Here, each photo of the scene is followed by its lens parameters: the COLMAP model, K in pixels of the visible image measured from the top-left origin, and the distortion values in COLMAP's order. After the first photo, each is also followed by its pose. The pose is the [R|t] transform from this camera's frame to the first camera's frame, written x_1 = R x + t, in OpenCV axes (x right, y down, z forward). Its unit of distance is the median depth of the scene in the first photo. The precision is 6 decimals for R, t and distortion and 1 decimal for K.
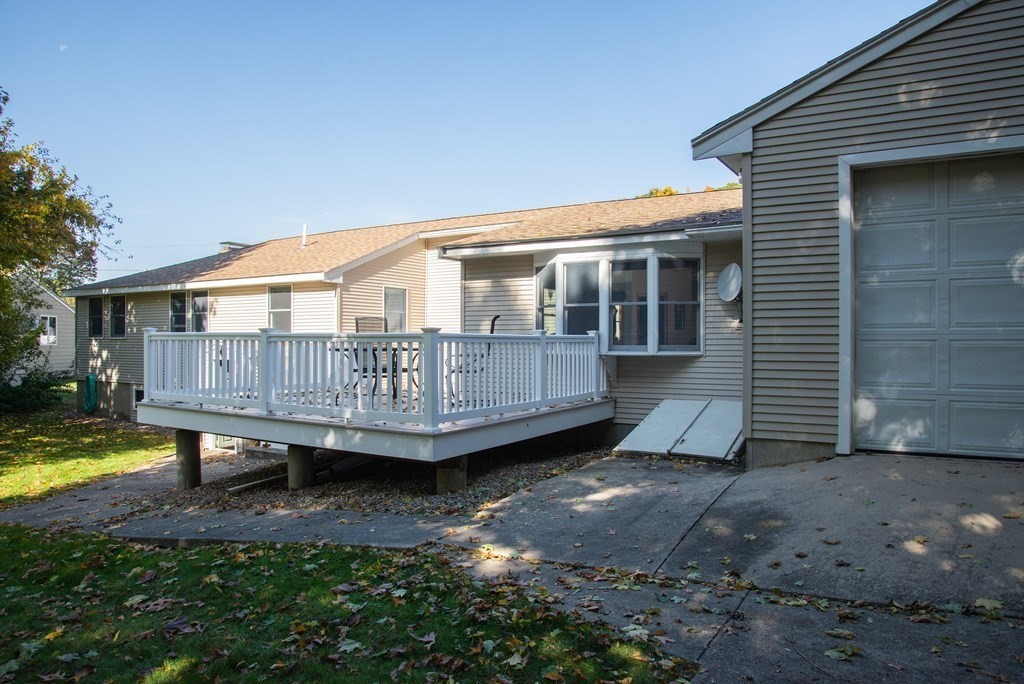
lens RADIAL K [[715.0, 0, 509.8], [0, 715.0, 338.0], [0, 0, 1]] dist [-0.057797, -0.000543]
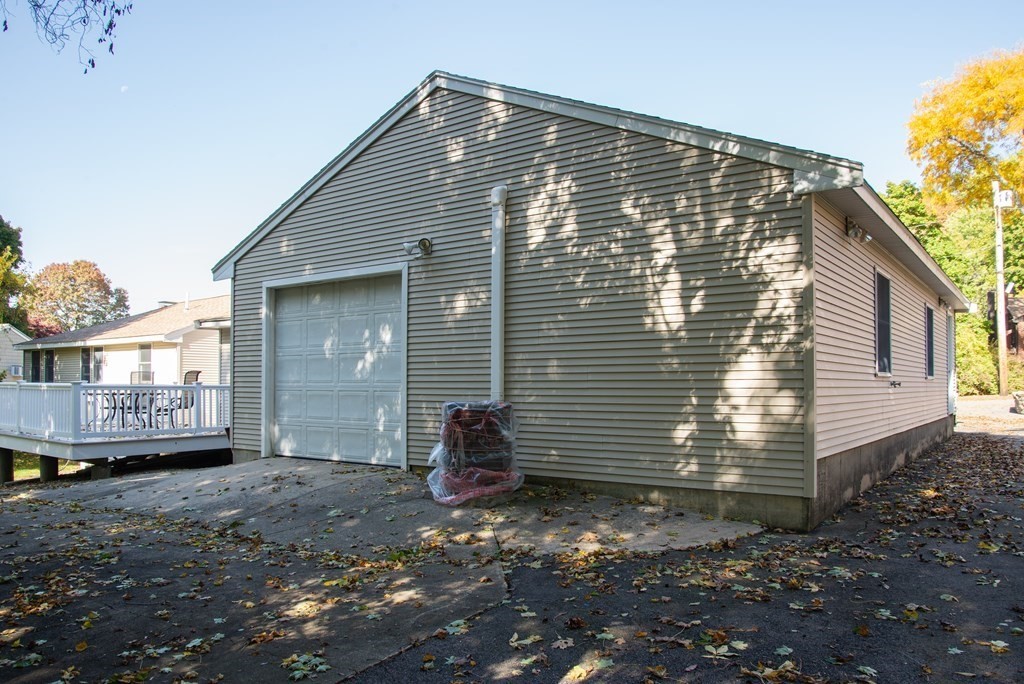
lens RADIAL K [[733.0, 0, 503.0], [0, 733.0, 379.1], [0, 0, 1]] dist [-0.072037, -0.002344]
pose [[0.997895, 0.004480, -0.064696, 0.563584], [-0.004899, 0.999968, -0.006317, -0.007528], [0.064666, 0.006621, 0.997885, -0.345900]]
